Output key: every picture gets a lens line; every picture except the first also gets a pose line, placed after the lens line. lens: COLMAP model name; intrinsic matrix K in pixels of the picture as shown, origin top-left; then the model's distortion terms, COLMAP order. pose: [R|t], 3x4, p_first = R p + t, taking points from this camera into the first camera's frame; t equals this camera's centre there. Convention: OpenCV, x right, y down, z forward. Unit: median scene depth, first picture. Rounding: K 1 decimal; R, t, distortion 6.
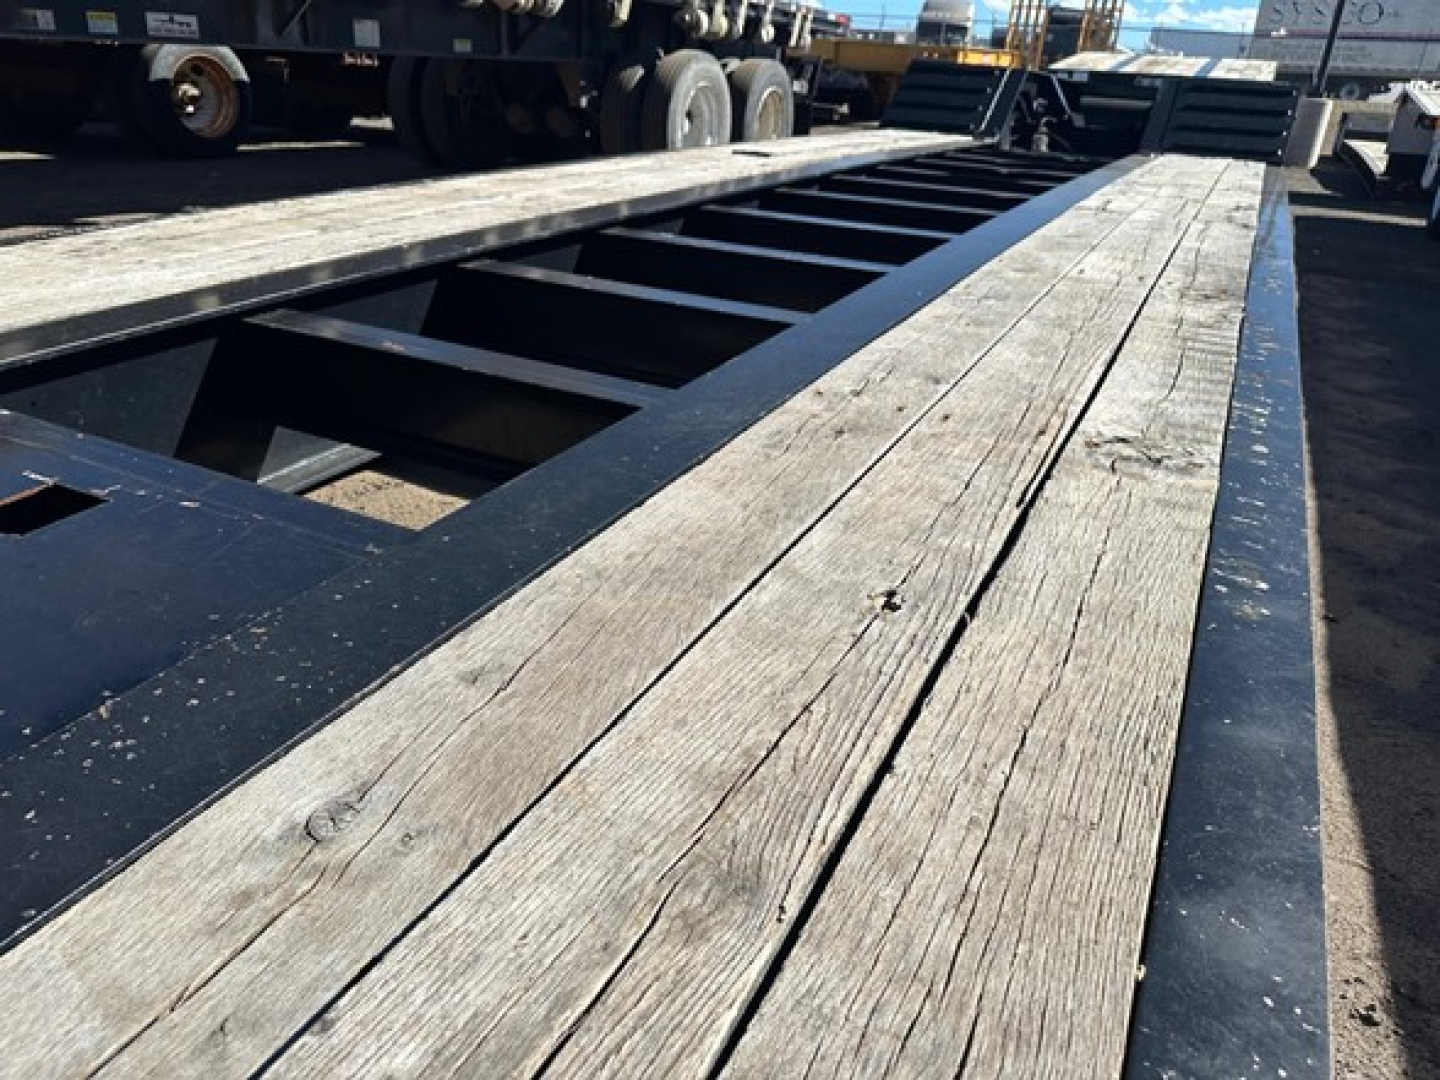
lens RADIAL K [[1006.3, 0, 720.0], [0, 1006.3, 540.0], [0, 0, 1]] dist [-0.002527, -0.002537]
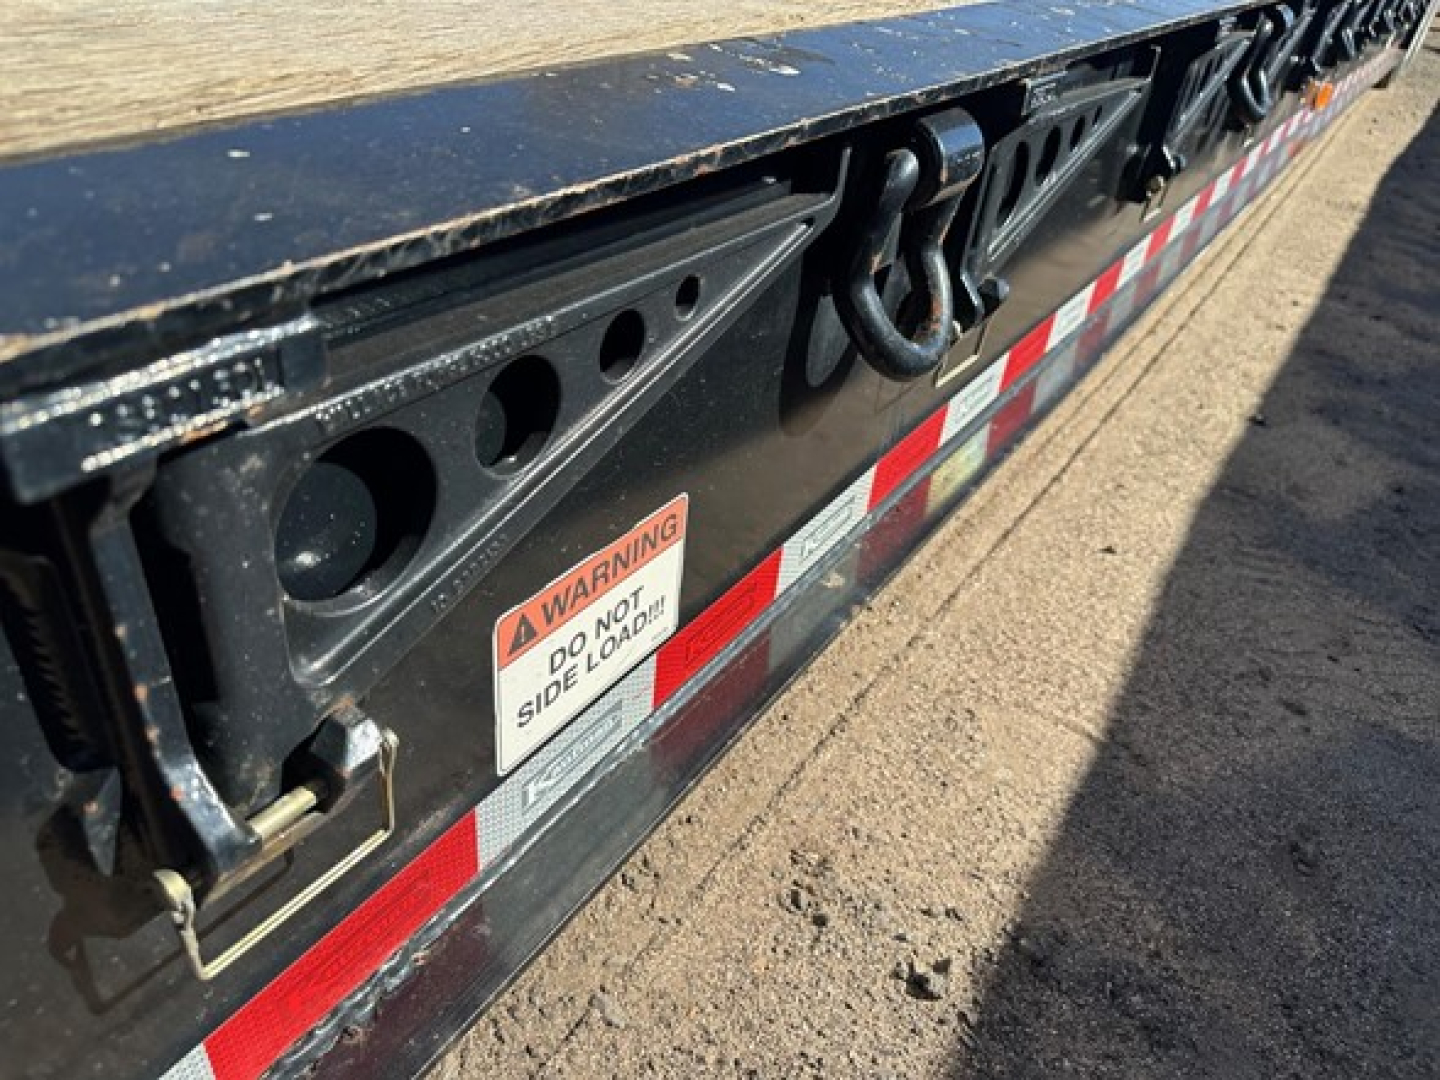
lens RADIAL K [[1006.3, 0, 720.0], [0, 1006.3, 540.0], [0, 0, 1]] dist [-0.002527, -0.002537]
pose [[0.990662, 0.112877, -0.076469, 0.340772], [-0.101690, 0.985330, 0.137053, 0.114195], [0.090817, -0.127997, 0.987608, 0.306464]]
